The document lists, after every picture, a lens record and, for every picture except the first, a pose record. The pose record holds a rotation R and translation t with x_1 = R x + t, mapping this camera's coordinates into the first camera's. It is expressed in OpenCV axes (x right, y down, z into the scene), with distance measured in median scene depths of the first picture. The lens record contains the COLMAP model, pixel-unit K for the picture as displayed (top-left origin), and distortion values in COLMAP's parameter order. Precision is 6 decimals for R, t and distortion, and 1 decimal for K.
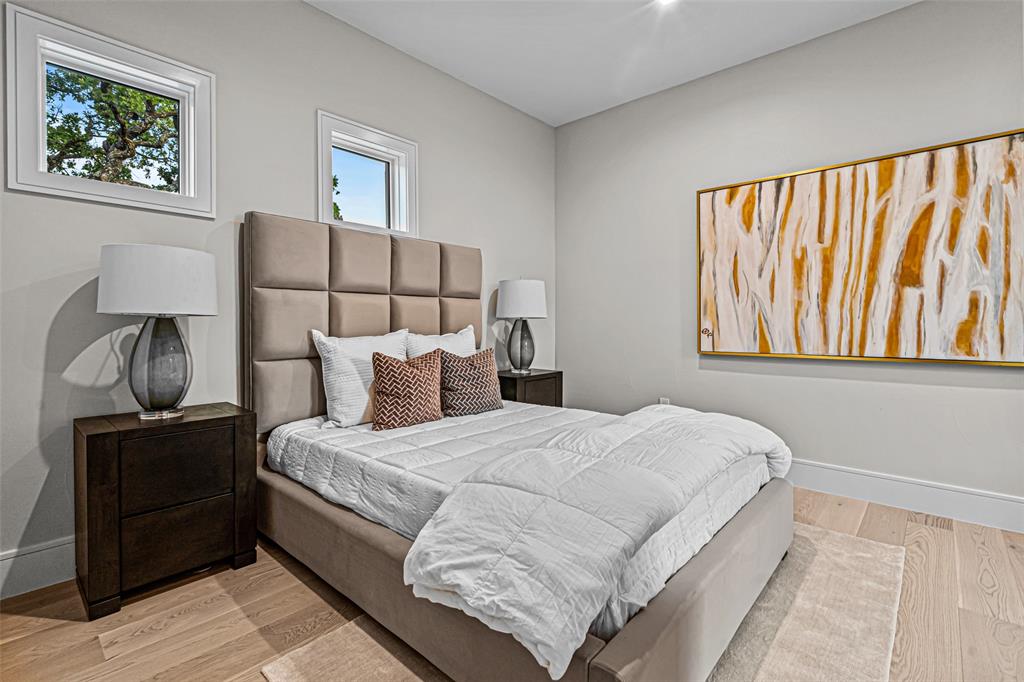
lens RADIAL K [[473.9, 0, 509.5], [0, 473.9, 333.3], [0, 0, 1]] dist [-0.000669, 0.000063]
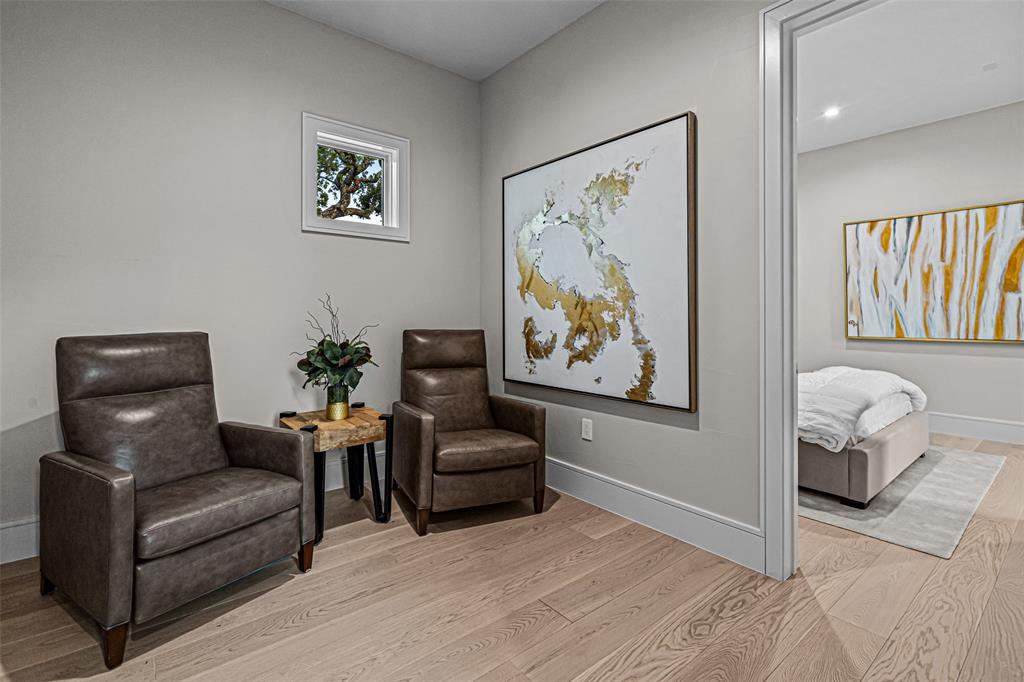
lens RADIAL K [[475.9, 0, 510.1], [0, 475.9, 315.0], [0, 0, 1]] dist [-0.000804, -0.000540]
pose [[0.987983, -0.004014, -0.154512, -0.429200], [0.000834, 0.999787, -0.020644, 0.002178], [0.154562, 0.020267, 0.987775, -0.640972]]
